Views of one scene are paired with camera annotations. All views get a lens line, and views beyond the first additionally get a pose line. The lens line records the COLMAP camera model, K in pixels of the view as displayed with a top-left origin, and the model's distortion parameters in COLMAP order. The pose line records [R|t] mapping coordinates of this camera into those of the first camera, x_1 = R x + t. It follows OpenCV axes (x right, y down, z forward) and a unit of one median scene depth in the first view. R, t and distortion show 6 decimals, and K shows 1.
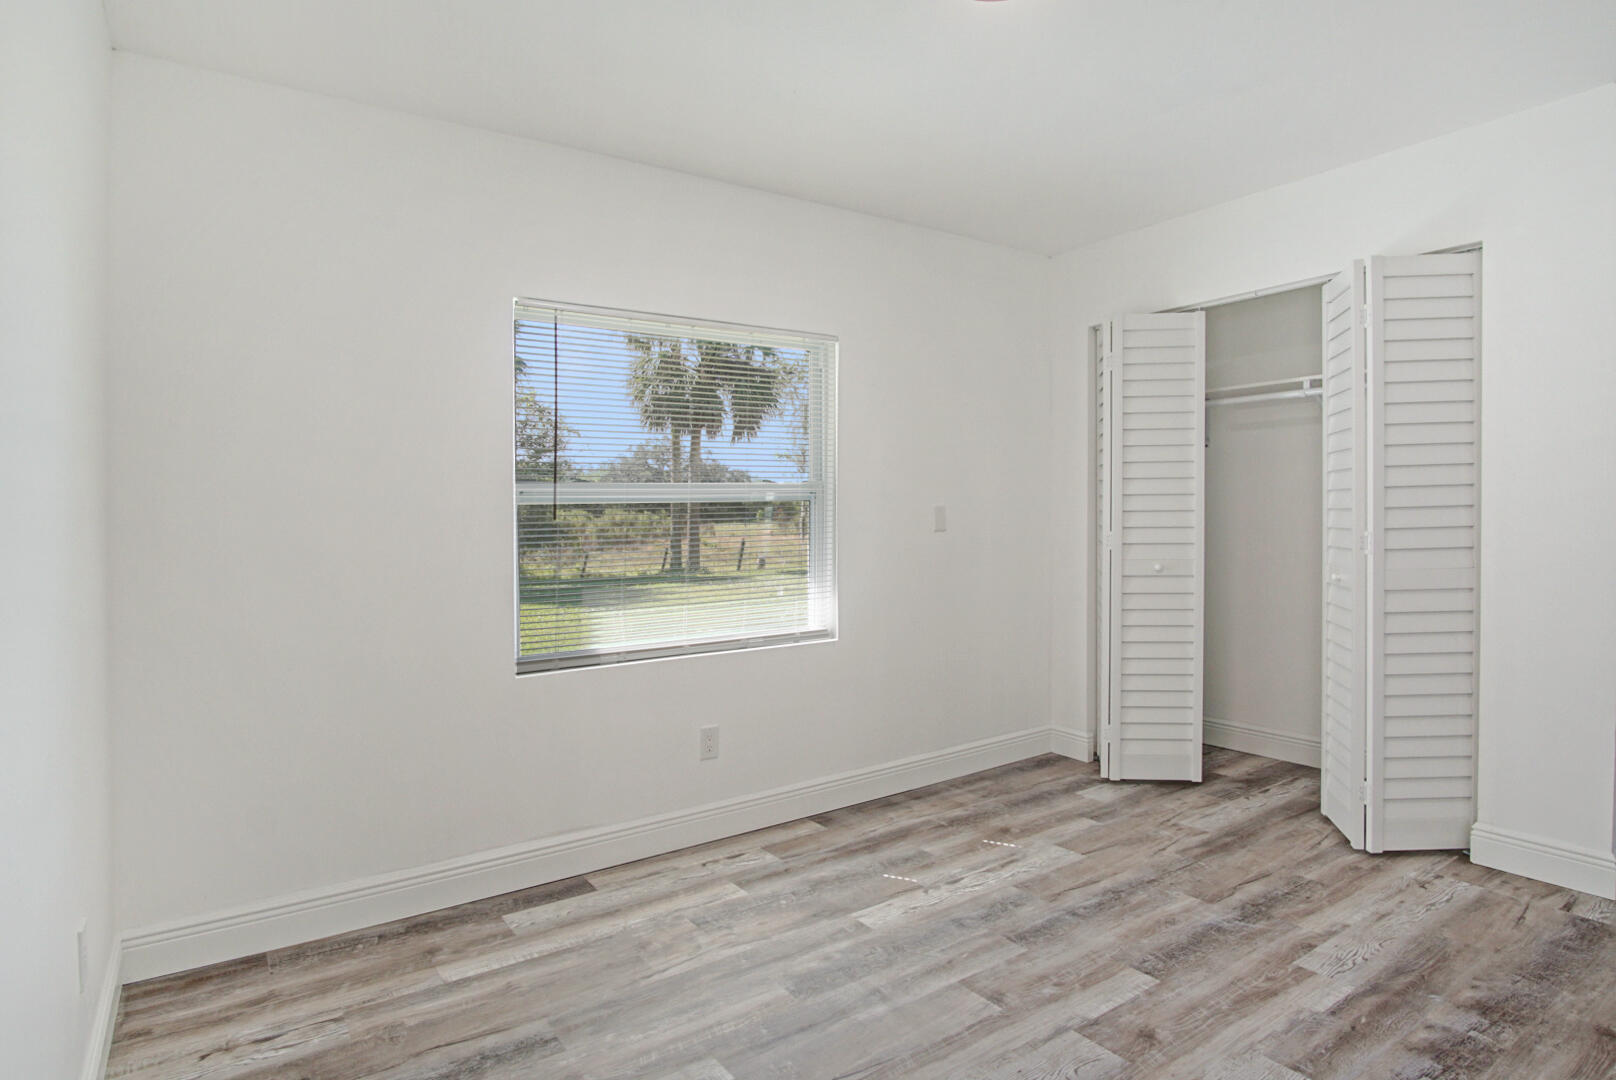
lens RADIAL K [[874.0, 0, 792.4], [0, 874.0, 536.3], [0, 0, 1]] dist [-0.026599, 0.002932]
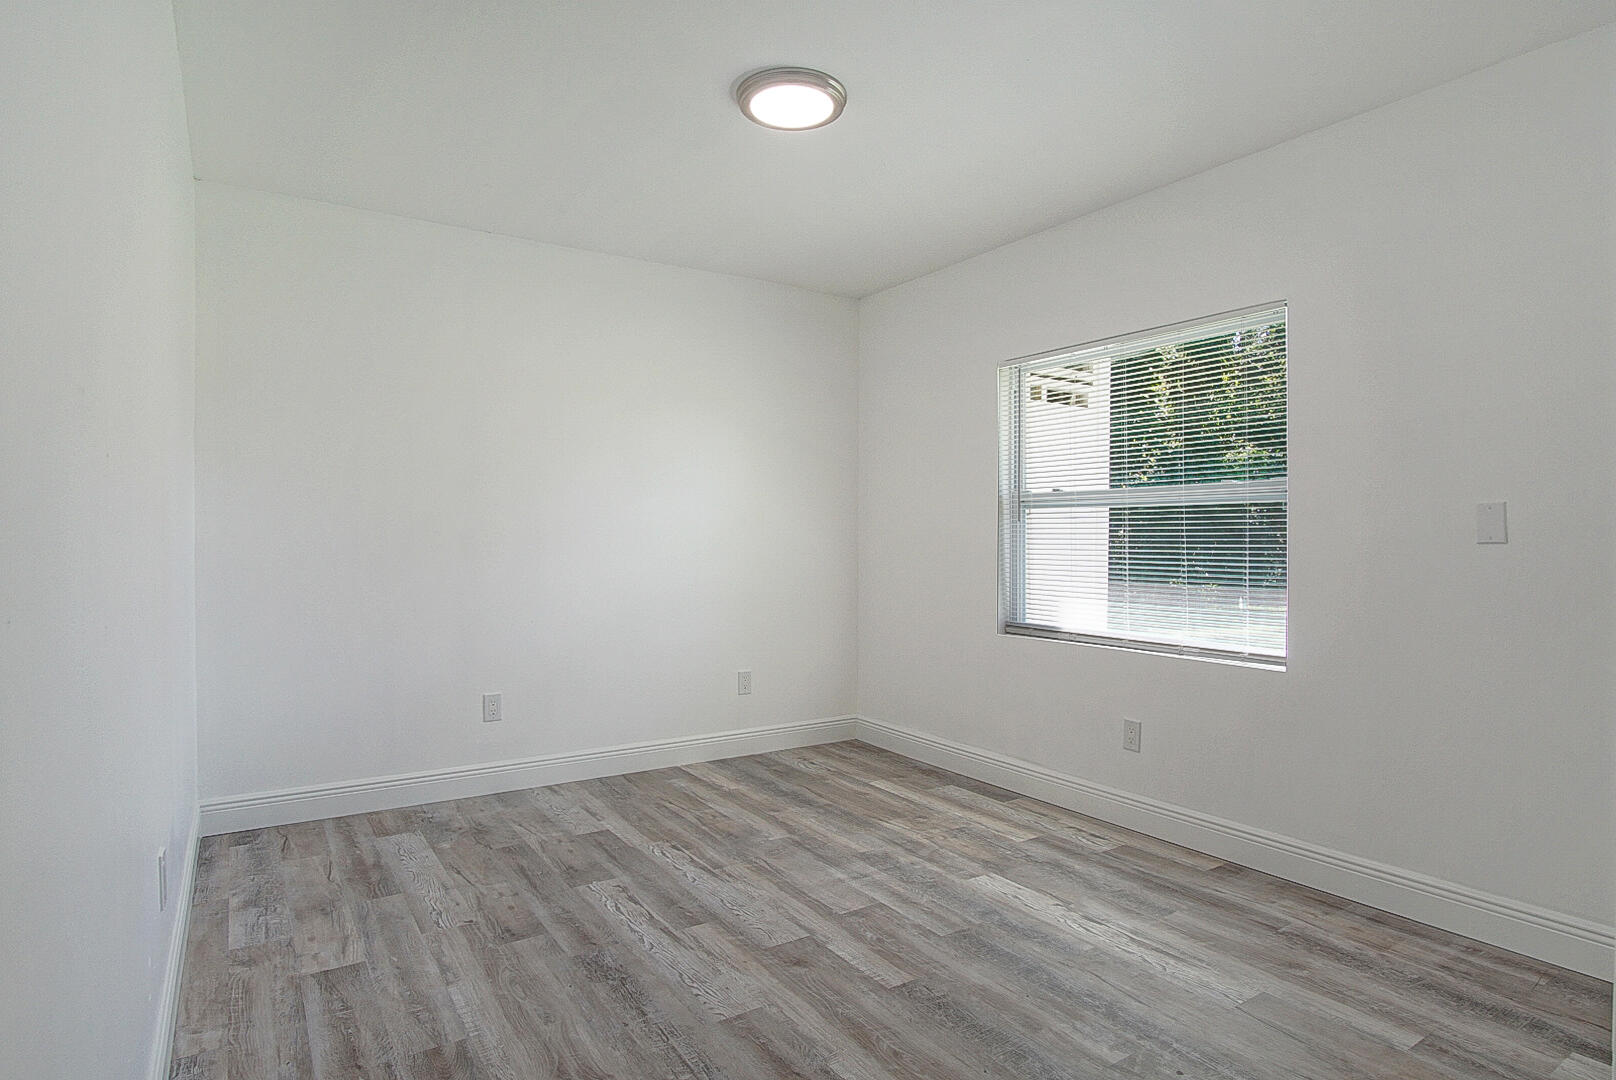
lens RADIAL K [[874.0, 0, 792.4], [0, 874.0, 536.3], [0, 0, 1]] dist [-0.026599, 0.002932]
pose [[-0.030711, 0.017355, -0.999378, 1.172393], [-0.023929, 0.999550, 0.018093, -0.014757], [0.999242, 0.024469, -0.030282, 0.752916]]
